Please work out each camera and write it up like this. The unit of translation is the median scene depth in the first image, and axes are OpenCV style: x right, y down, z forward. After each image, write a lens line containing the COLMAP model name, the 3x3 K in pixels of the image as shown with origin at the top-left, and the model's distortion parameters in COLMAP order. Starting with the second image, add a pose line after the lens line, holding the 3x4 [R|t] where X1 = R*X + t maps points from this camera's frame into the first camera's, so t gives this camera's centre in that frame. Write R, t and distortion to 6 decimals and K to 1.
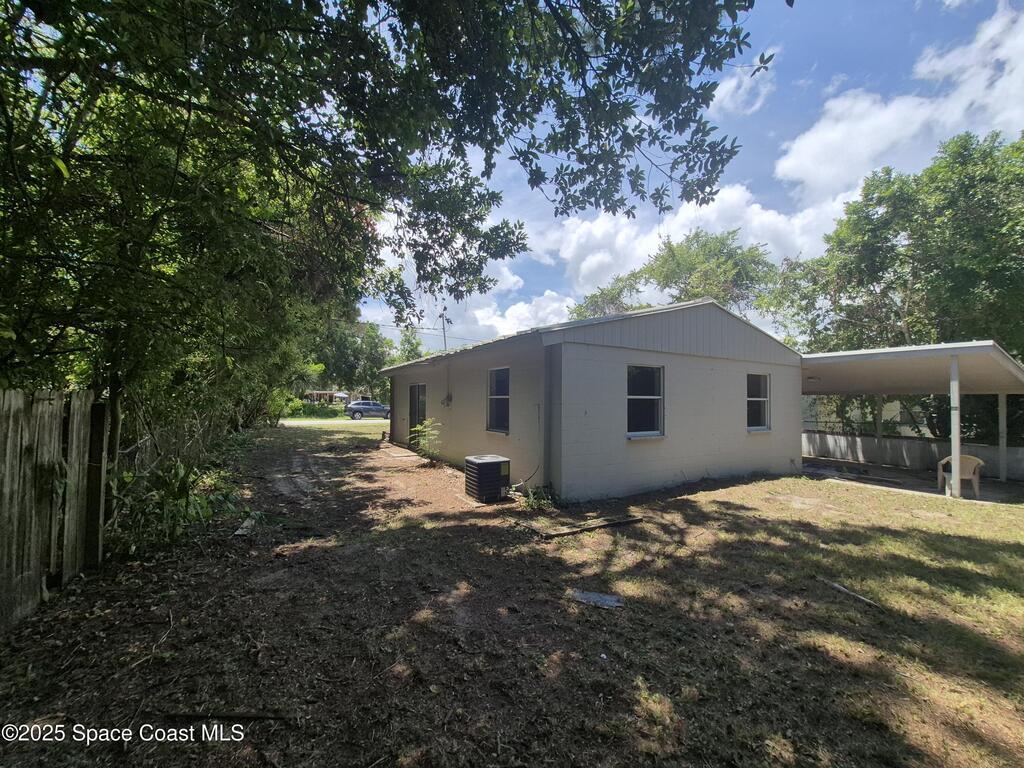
lens RADIAL K [[403.1, 0, 512.0], [0, 403.1, 384.0], [0, 0, 1]] dist [-0.005592, -0.000277]
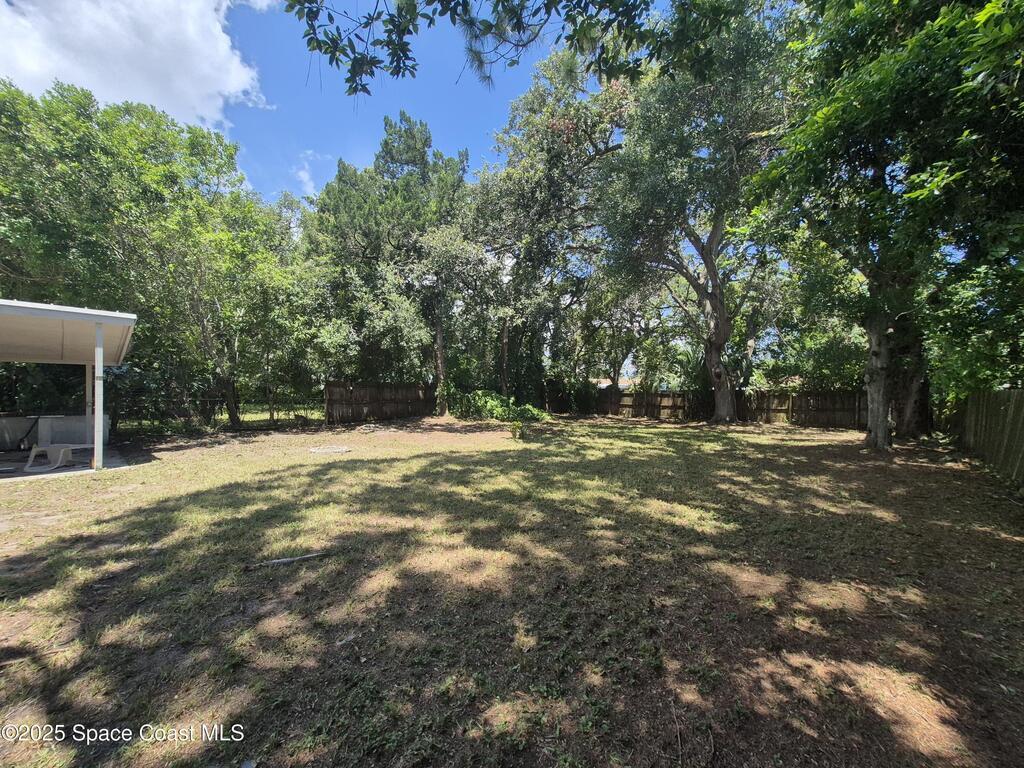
lens RADIAL K [[403.1, 0, 512.0], [0, 403.1, 384.0], [0, 0, 1]] dist [-0.005592, -0.000277]
pose [[-0.322124, -0.027219, 0.946306, -0.258934], [-0.067217, 0.997721, 0.005817, 0.006877], [-0.944308, -0.061734, -0.323220, 0.580476]]
